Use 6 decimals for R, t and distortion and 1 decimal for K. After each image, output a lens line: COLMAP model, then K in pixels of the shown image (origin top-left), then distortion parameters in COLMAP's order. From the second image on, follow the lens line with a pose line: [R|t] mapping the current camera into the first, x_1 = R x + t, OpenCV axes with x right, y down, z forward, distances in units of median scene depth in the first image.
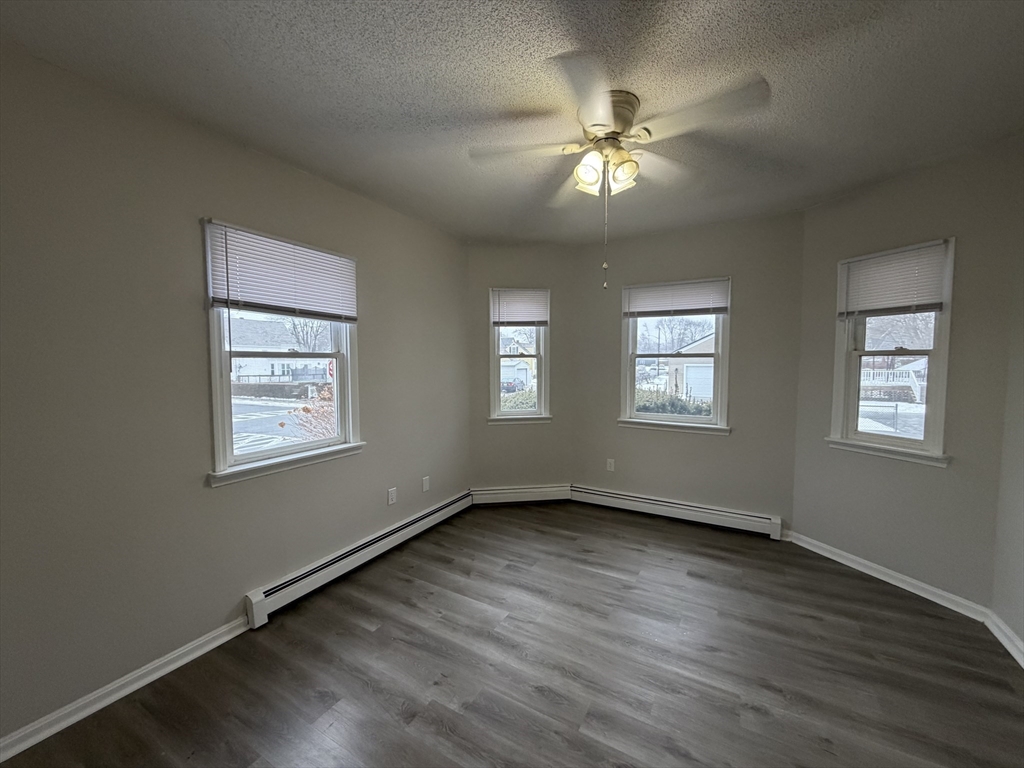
lens RADIAL K [[405.5, 0, 507.2], [0, 405.5, 384.0], [0, 0, 1]] dist [-0.000539, -0.000065]
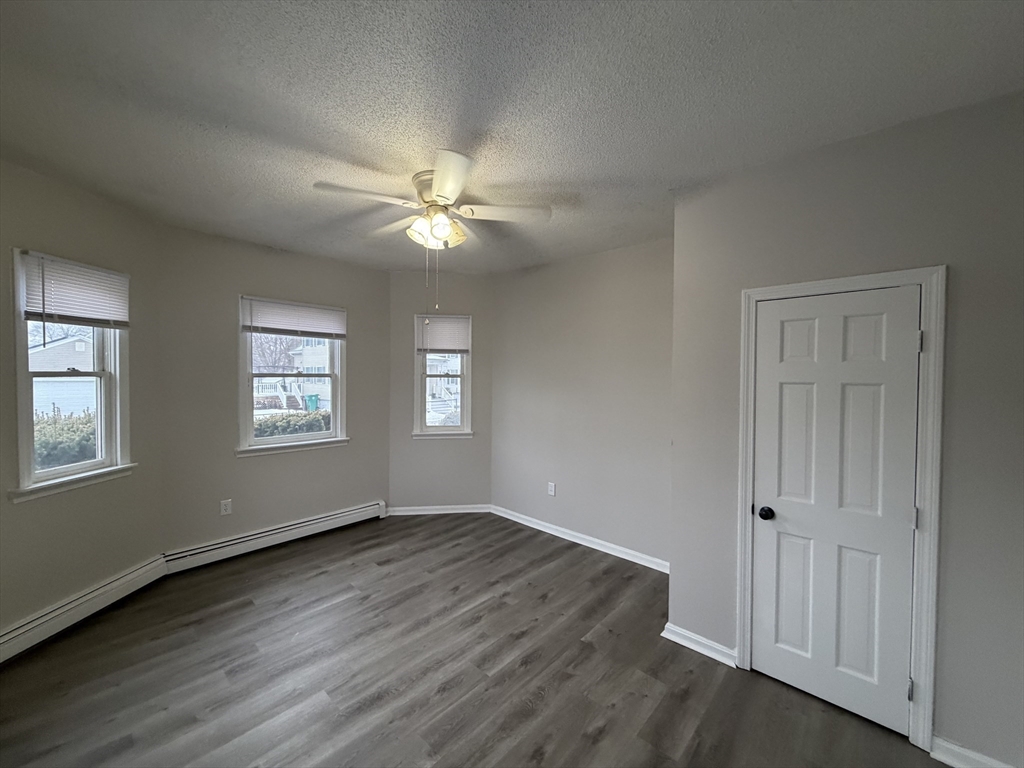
lens RADIAL K [[406.3, 0, 507.2], [0, 406.3, 383.8], [0, 0, 1]] dist [-0.000813, 0.000185]
pose [[0.219103, -0.016017, 0.975570, -0.642143], [0.048558, 0.998805, 0.005493, -0.041891], [-0.974493, 0.046168, 0.219619, 0.384178]]
